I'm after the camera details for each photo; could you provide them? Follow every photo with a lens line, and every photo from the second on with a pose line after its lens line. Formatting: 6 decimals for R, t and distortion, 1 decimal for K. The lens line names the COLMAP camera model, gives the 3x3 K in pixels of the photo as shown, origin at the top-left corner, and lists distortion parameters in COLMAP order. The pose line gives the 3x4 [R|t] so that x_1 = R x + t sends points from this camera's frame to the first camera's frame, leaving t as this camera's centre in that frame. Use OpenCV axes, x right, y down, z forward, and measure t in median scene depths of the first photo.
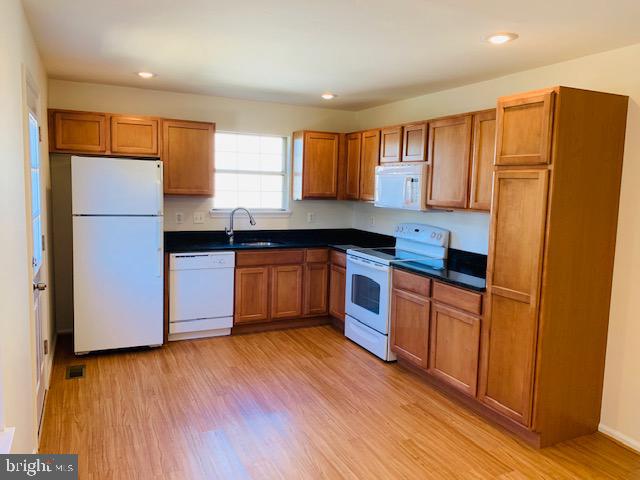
lens RADIAL K [[492.0, 0, 322.6], [0, 492.0, 234.0], [0, 0, 1]] dist [0.015396, -0.027578]
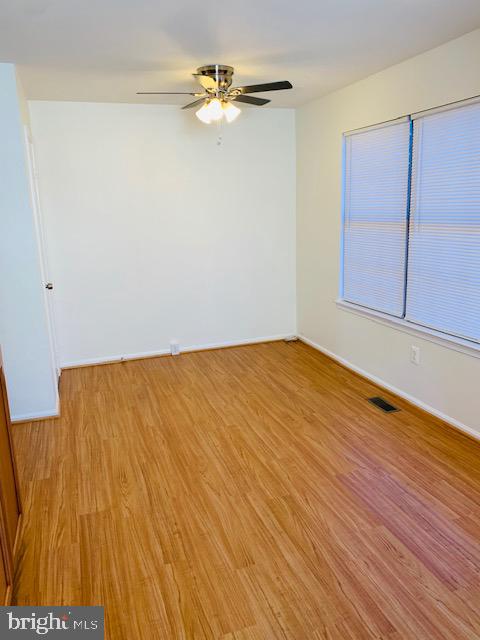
lens RADIAL K [[492.0, 0, 239.1], [0, 492.0, 319.3], [0, 0, 1]] dist [0.015396, -0.027578]
pose [[-0.993052, -0.024170, 0.115169, 0.000600], [0.014592, 0.945835, 0.324320, -0.115207], [-0.116769, 0.323747, -0.938910, 1.266920]]
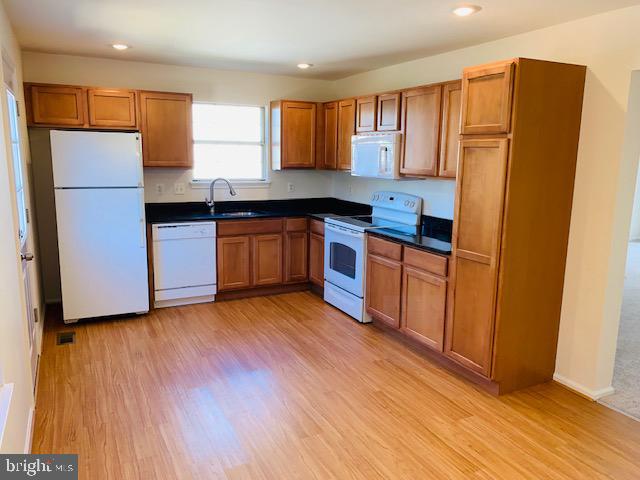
lens RADIAL K [[492.0, 0, 321.0], [0, 492.0, 241.2], [0, 0, 1]] dist [0.015396, -0.027578]
pose [[0.999566, -0.017350, 0.023821, 0.021424], [0.015454, 0.996865, 0.077599, 0.000478], [-0.025093, -0.077198, 0.996700, -0.045945]]
